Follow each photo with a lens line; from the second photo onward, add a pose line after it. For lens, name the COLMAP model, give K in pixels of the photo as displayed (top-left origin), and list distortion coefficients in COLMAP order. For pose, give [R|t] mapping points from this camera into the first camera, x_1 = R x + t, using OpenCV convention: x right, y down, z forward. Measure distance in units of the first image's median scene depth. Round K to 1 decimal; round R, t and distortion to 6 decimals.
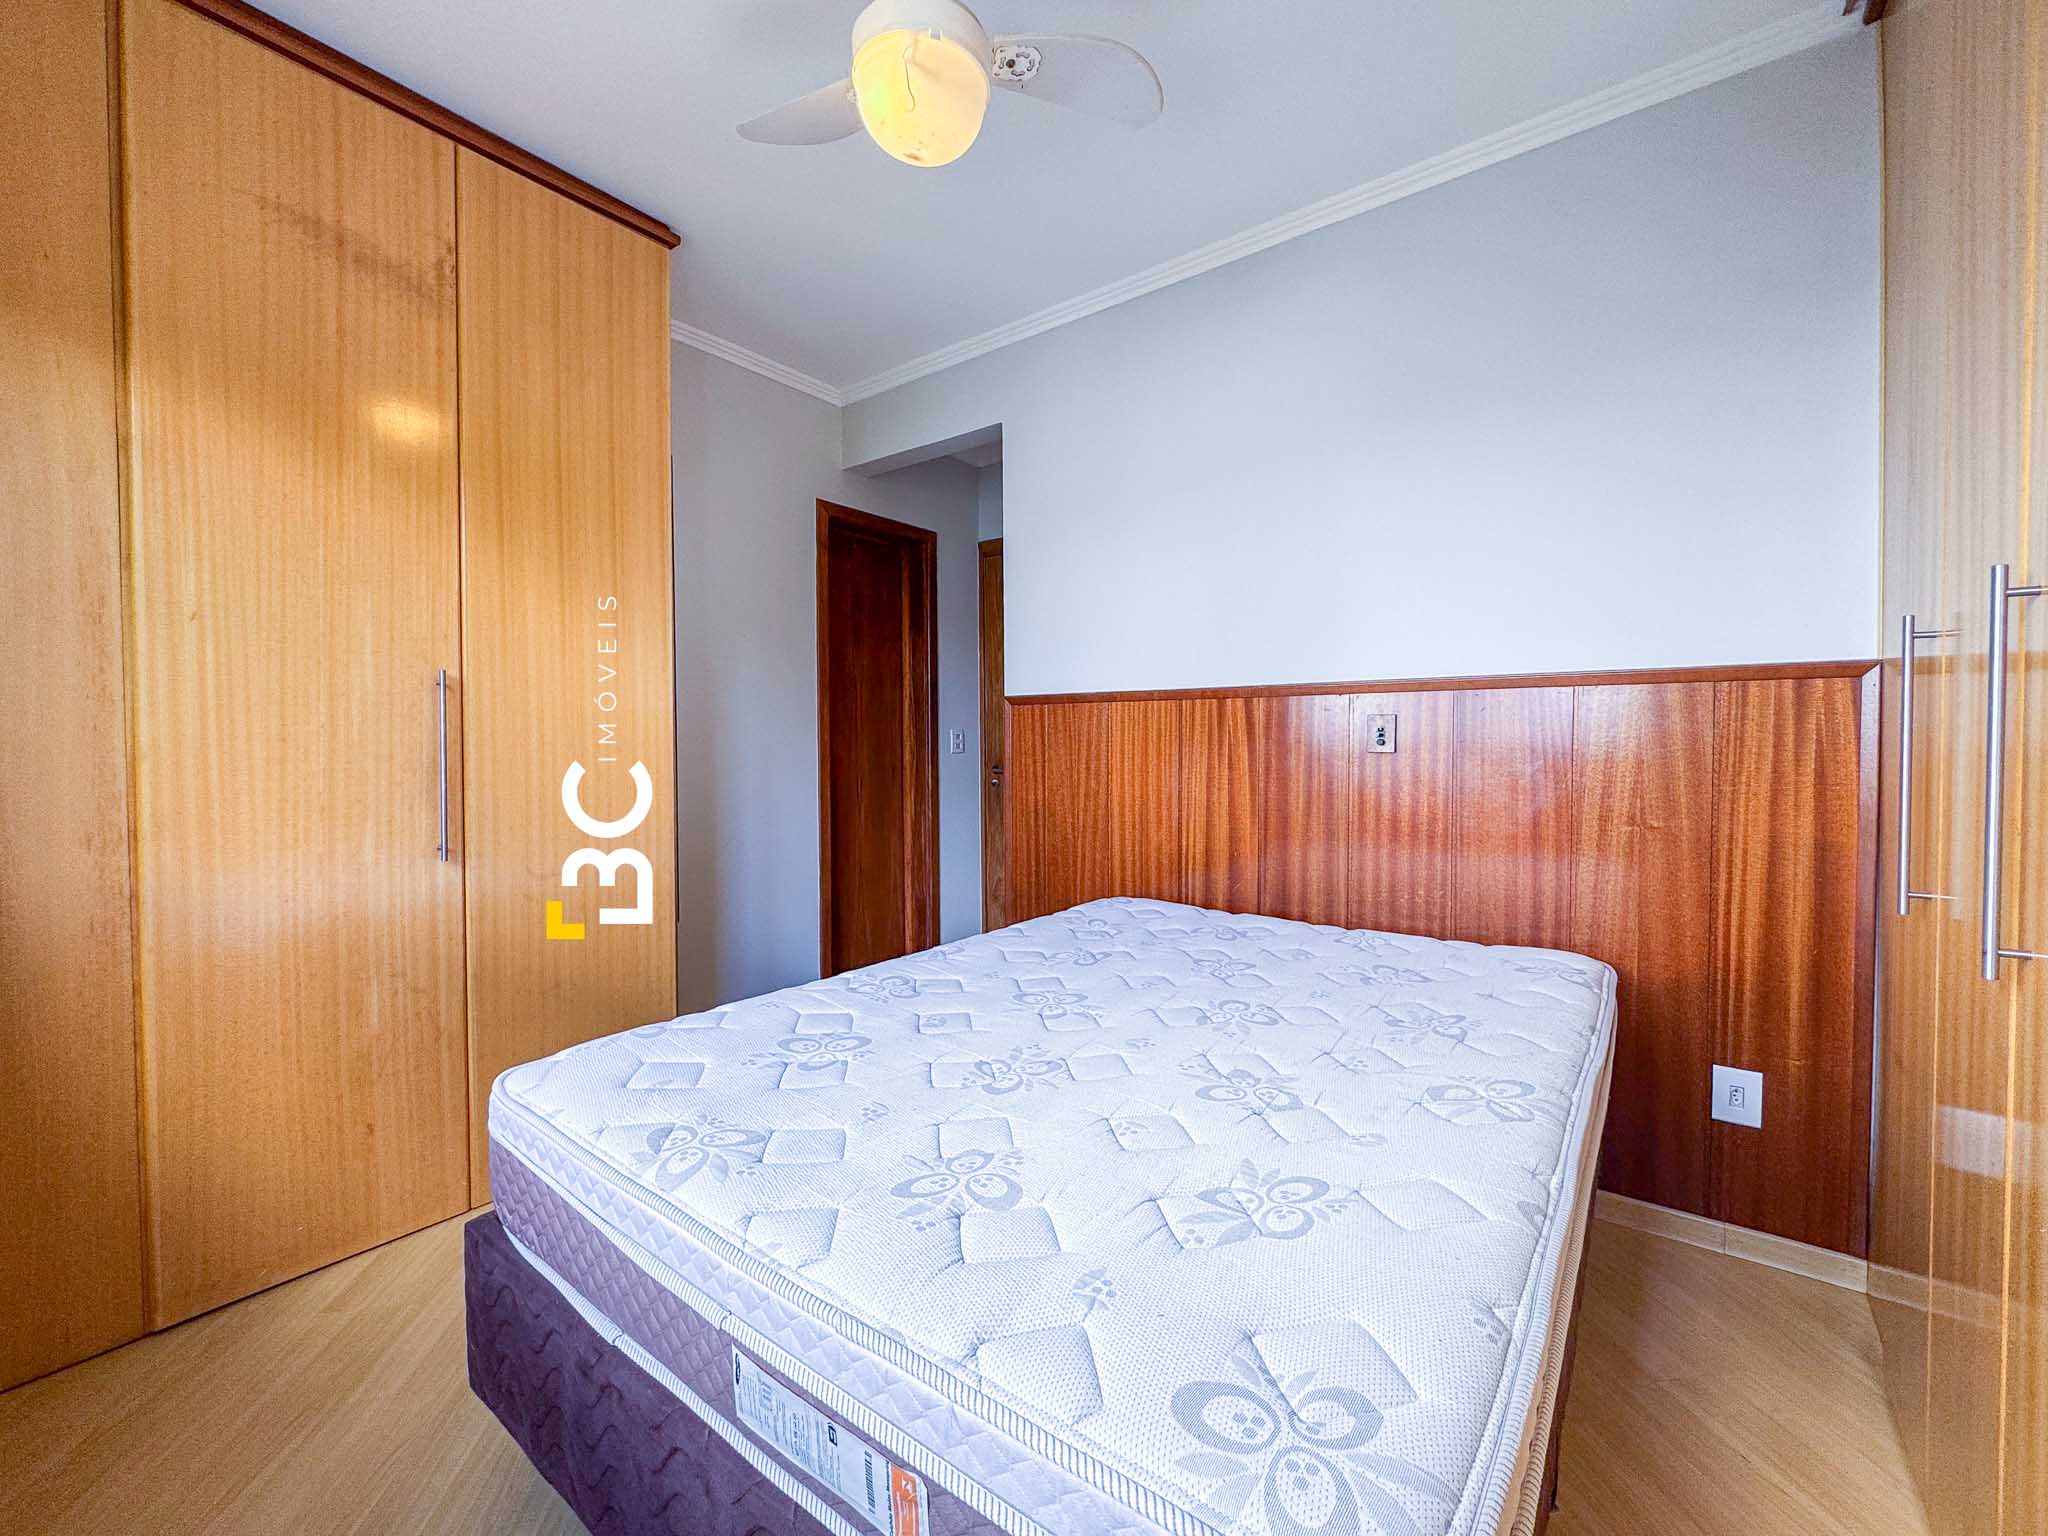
lens RADIAL K [[838.7, 0, 1001.6], [0, 838.7, 765.5], [0, 0, 1]] dist [-0.001524, 0.000798]
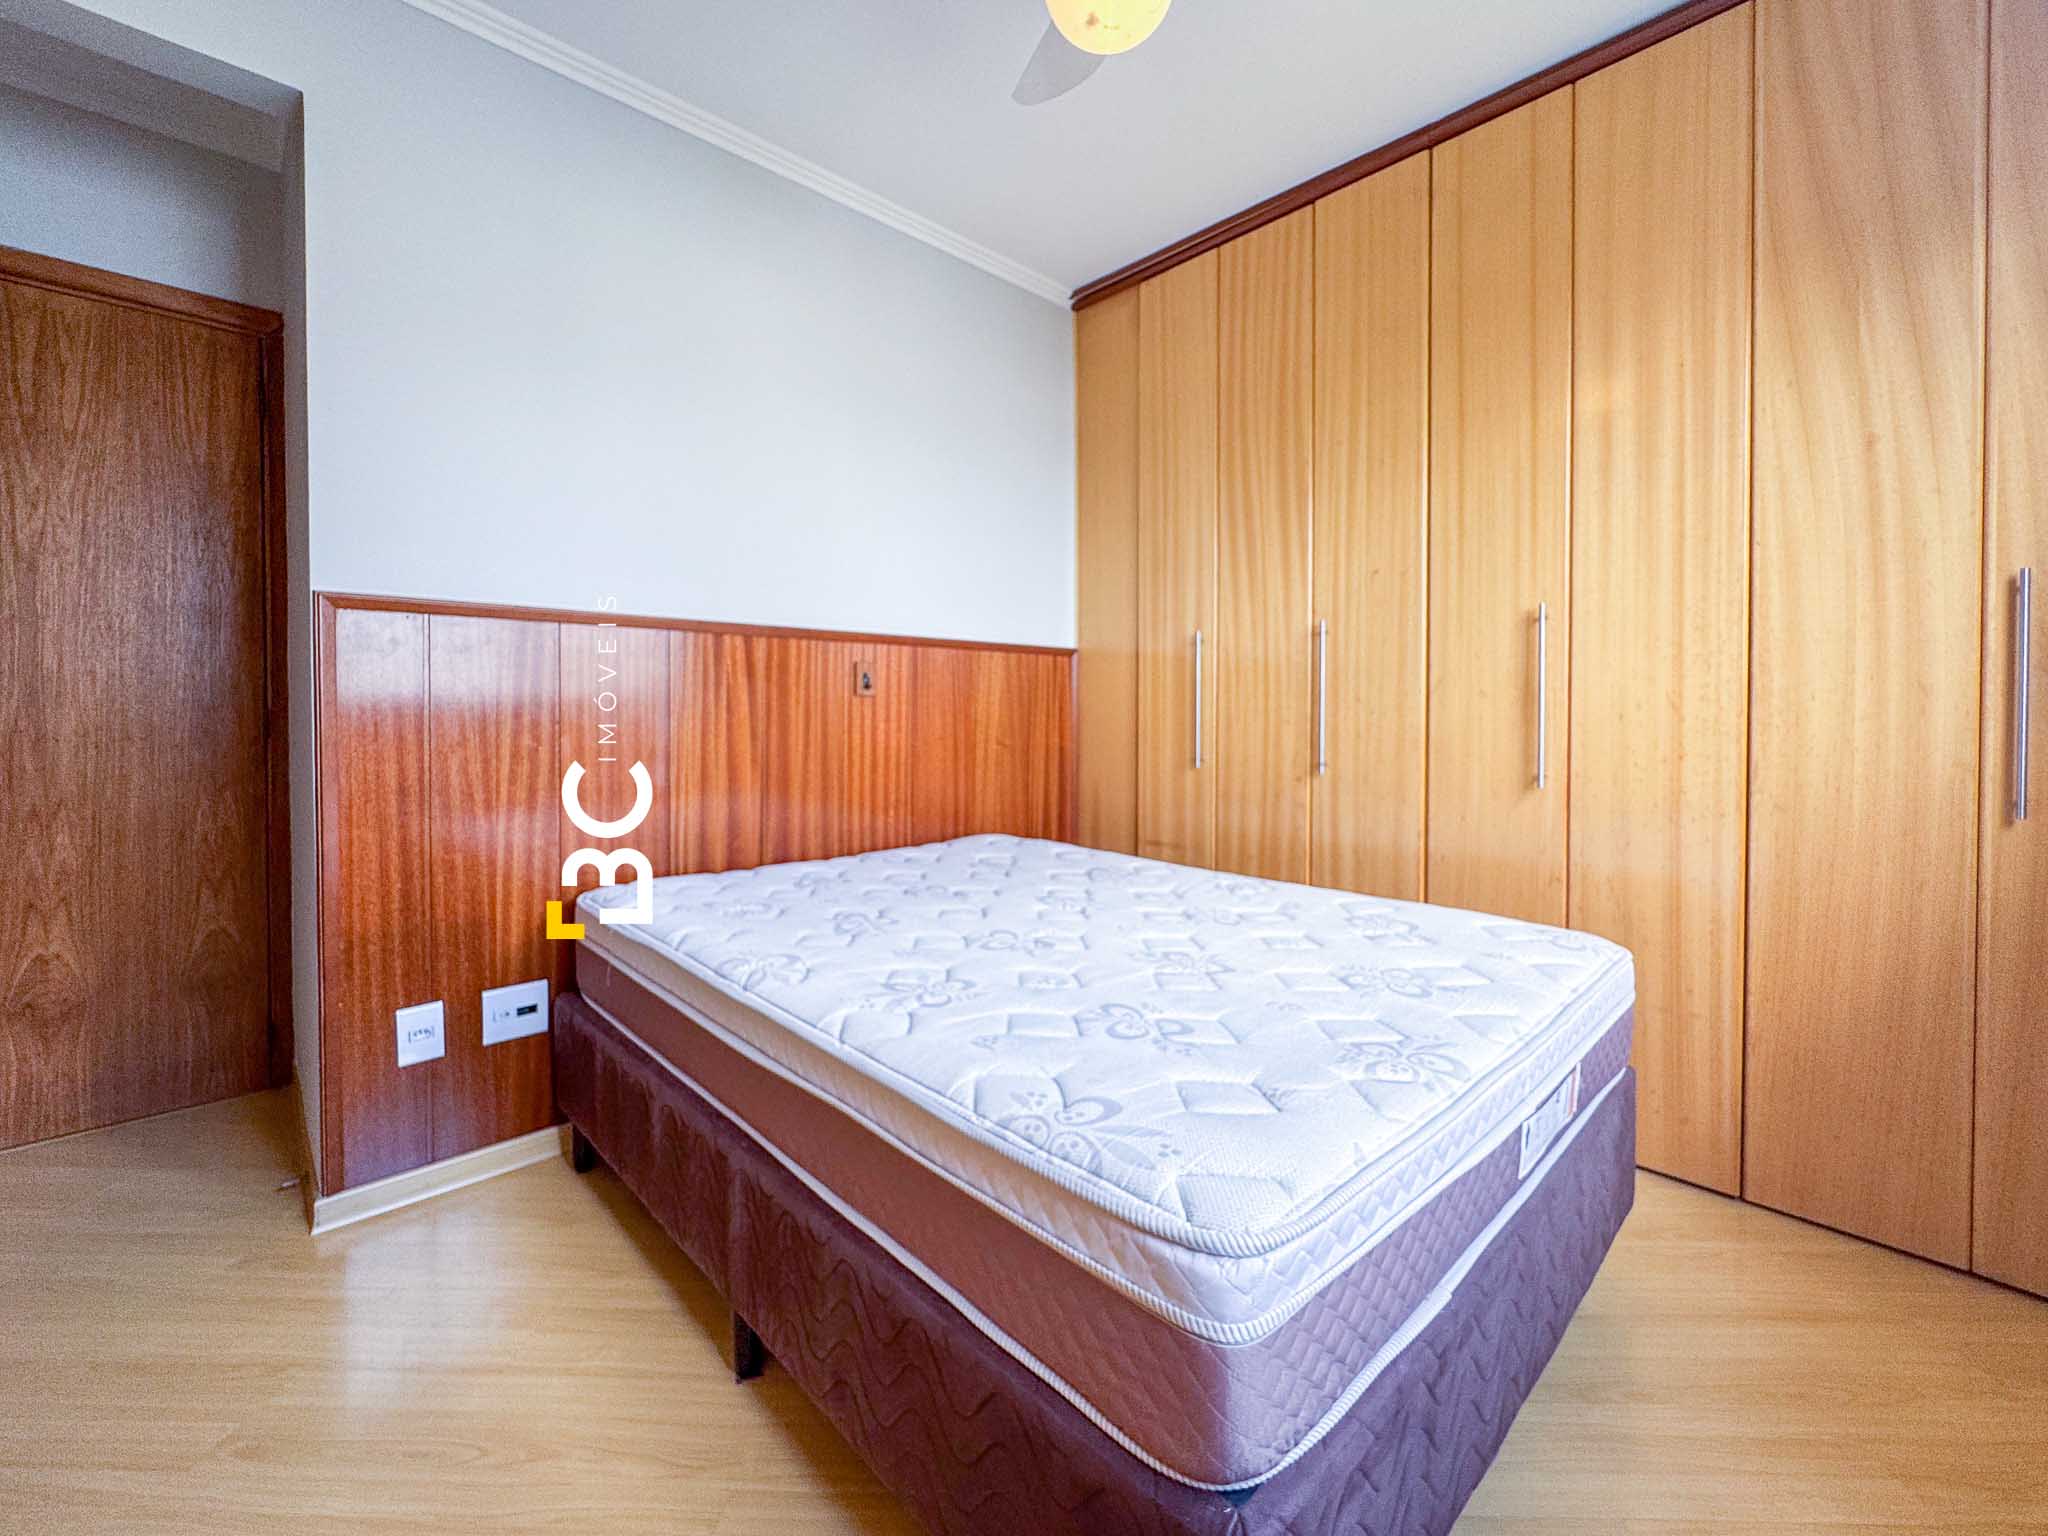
lens RADIAL K [[859.6, 0, 1052.6], [0, 859.6, 725.9], [0, 0, 1]] dist [-0.002542, -0.000840]
pose [[0.126983, -0.018460, 0.991733, -0.618579], [0.024986, 0.999569, 0.015407, 0.012748], [-0.991590, 0.022823, 0.127389, 0.553052]]
